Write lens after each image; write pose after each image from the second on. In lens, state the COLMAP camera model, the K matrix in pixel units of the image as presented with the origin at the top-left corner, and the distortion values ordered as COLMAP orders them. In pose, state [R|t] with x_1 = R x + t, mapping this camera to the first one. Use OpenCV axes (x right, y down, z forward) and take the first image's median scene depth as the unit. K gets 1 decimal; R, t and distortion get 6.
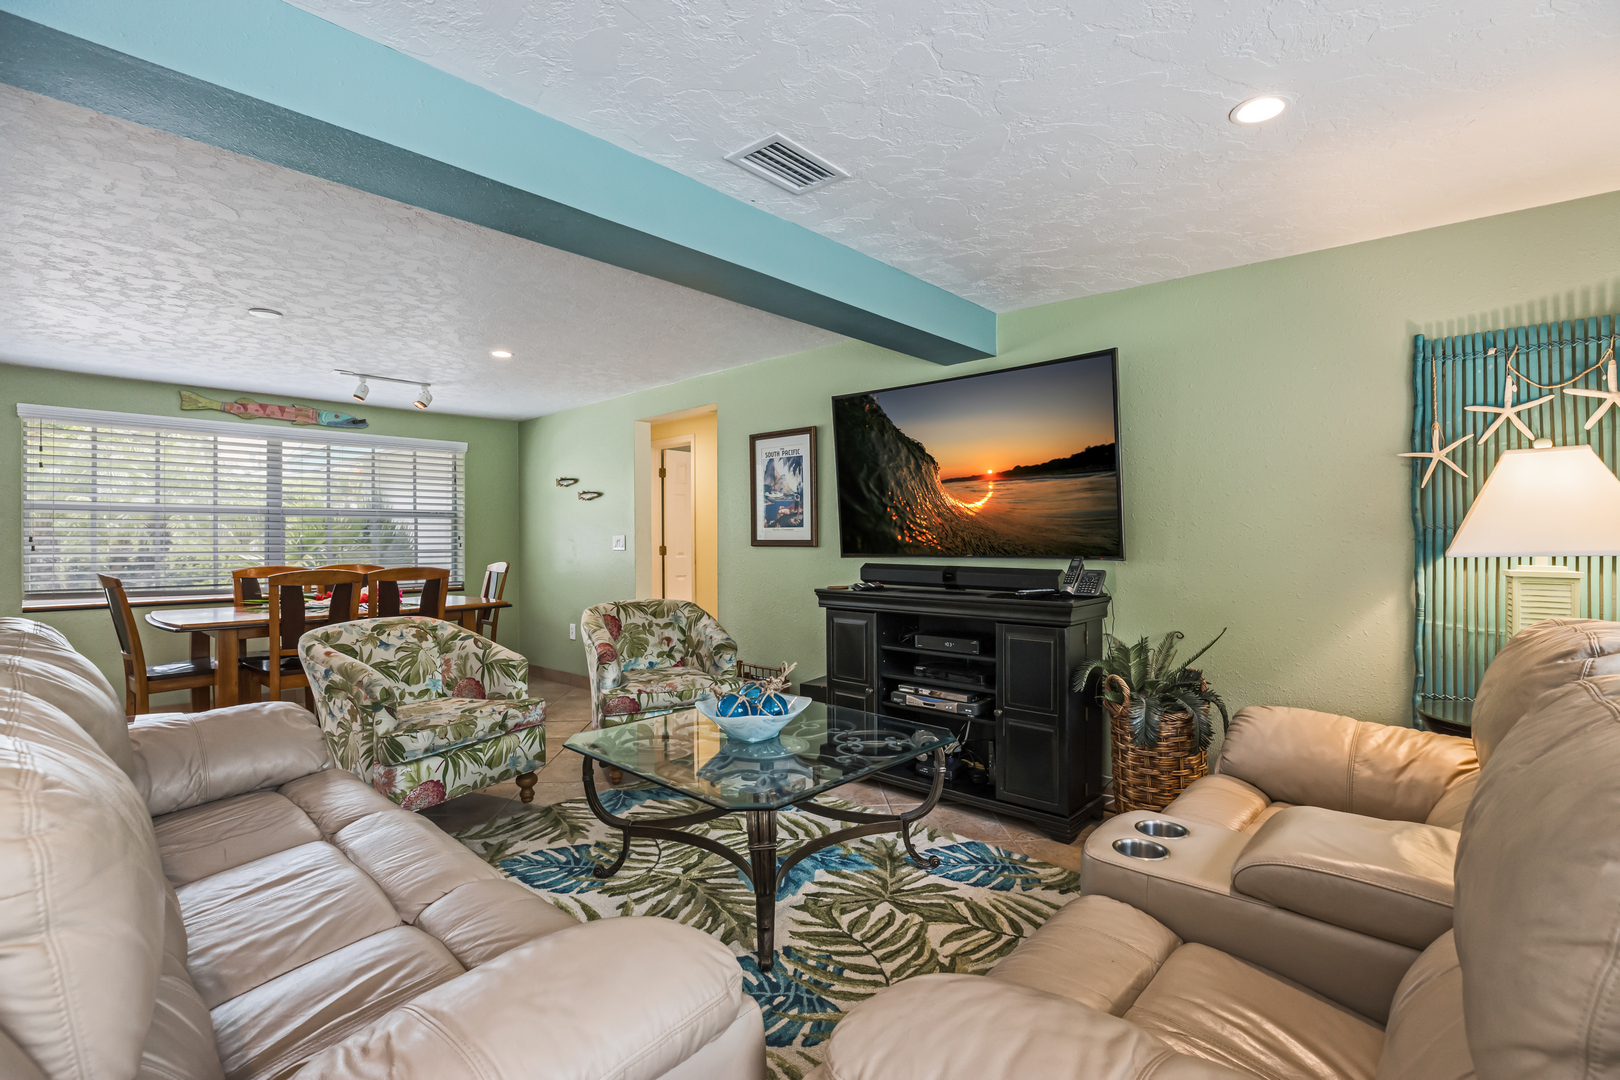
lens RADIAL K [[747.4, 0, 804.4], [0, 747.4, 541.9], [0, 0, 1]] dist [-0.025880, -0.000316]
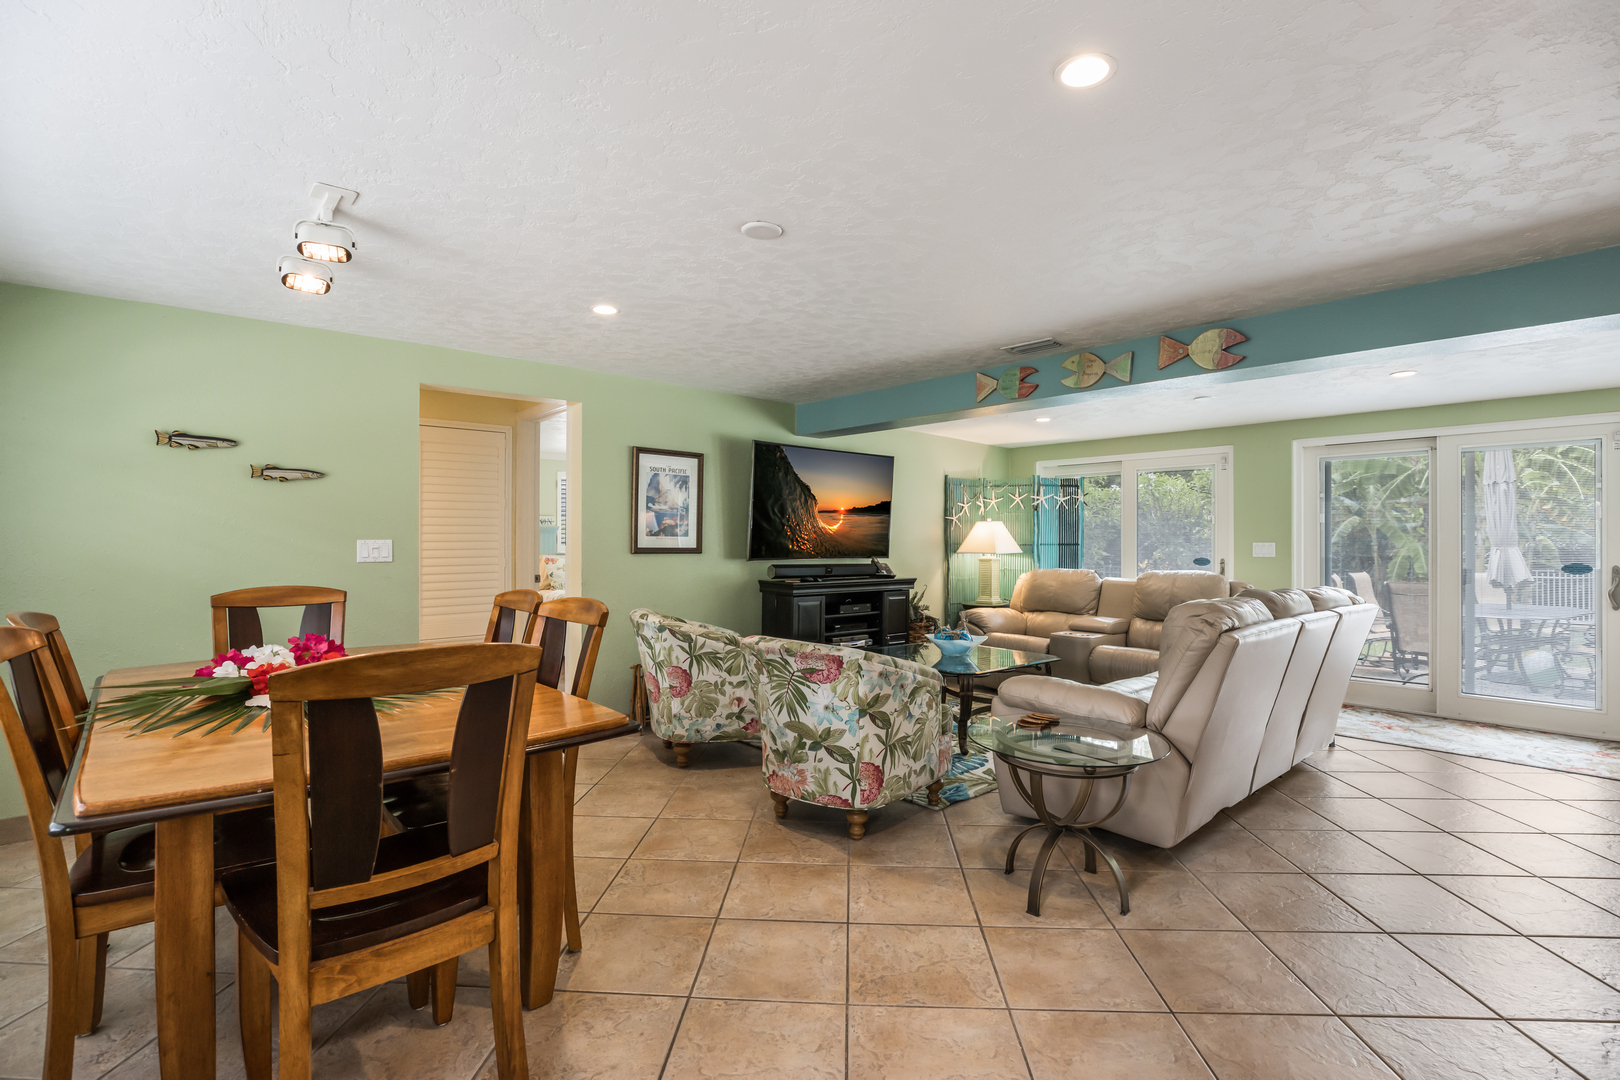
lens RADIAL K [[747.4, 0, 810.1], [0, 747.4, 538.7], [0, 0, 1]] dist [-0.025880, -0.000316]
pose [[0.095445, 0.012631, 0.995355, -1.331790], [0.000231, 0.999919, -0.012711, -0.002197], [-0.995435, 0.001444, 0.095434, 0.809416]]
